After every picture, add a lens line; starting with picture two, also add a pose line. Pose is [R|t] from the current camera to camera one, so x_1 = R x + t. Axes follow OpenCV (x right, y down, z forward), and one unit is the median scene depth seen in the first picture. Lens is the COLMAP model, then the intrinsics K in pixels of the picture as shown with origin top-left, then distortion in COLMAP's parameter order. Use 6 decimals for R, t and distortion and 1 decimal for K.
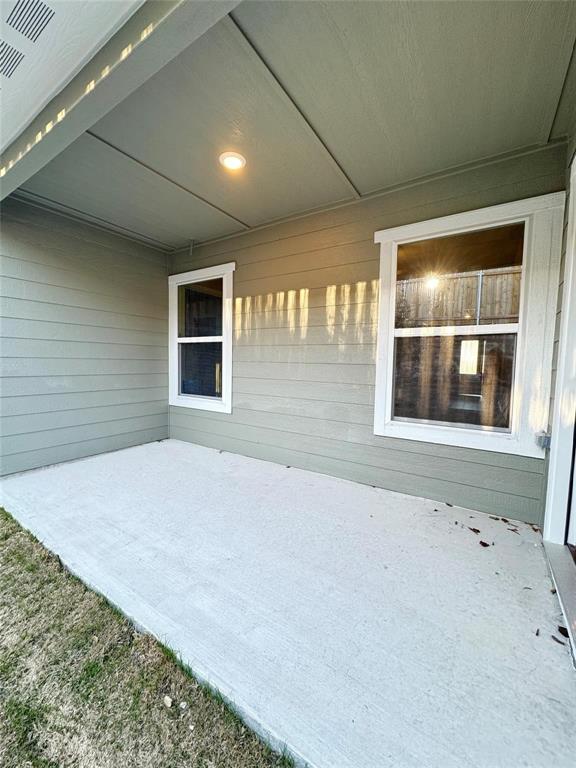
lens RADIAL K [[303.5, 0, 287.2], [0, 303.5, 382.7], [0, 0, 1]] dist [-0.001266, 0.000168]
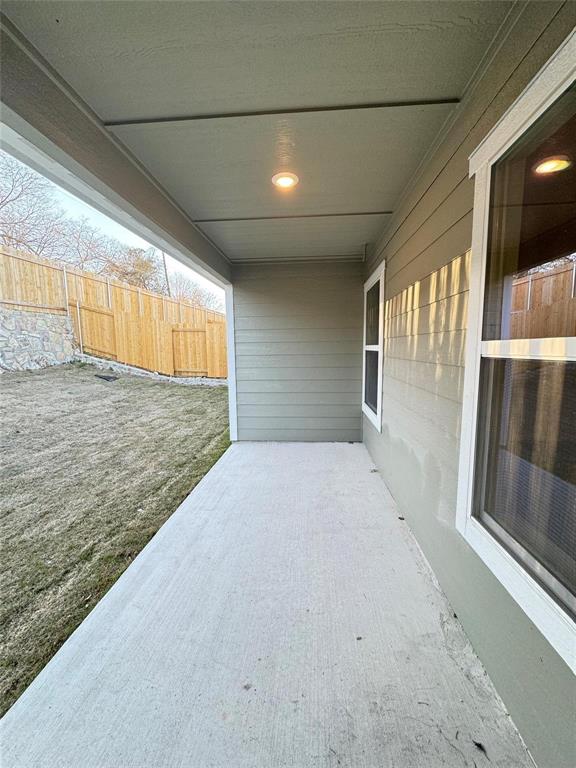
lens RADIAL K [[303.5, 0, 287.2], [0, 303.5, 382.9], [0, 0, 1]] dist [-0.001266, 0.000168]
pose [[0.480714, 0.074091, -0.873742, 0.517894], [-0.037034, 0.997250, 0.064189, -0.103567], [0.876095, 0.001501, 0.482136, 0.385745]]
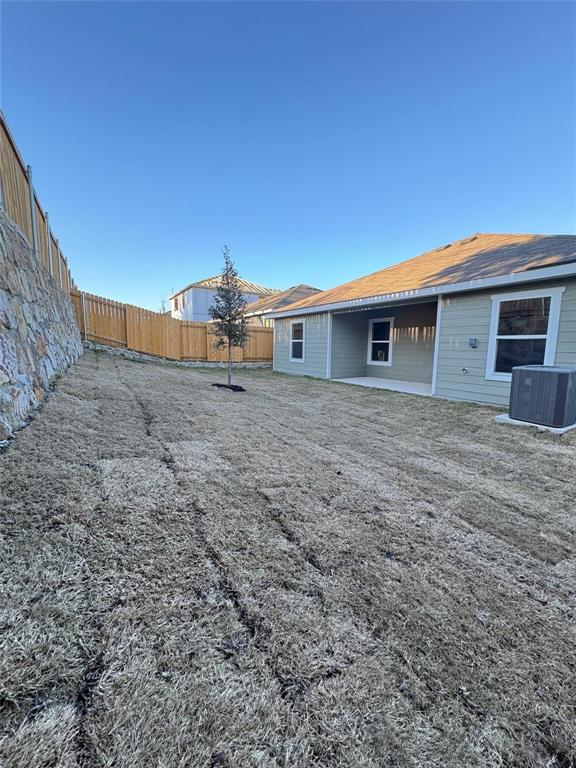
lens RADIAL K [[303.5, 0, 288.0], [0, 303.5, 381.8], [0, 0, 1]] dist [-0.001266, 0.000168]
pose [[0.907125, 0.039883, -0.418968, 0.182492], [-0.022712, 0.998688, 0.045893, 0.162807], [0.420249, -0.032115, 0.906840, -2.533231]]
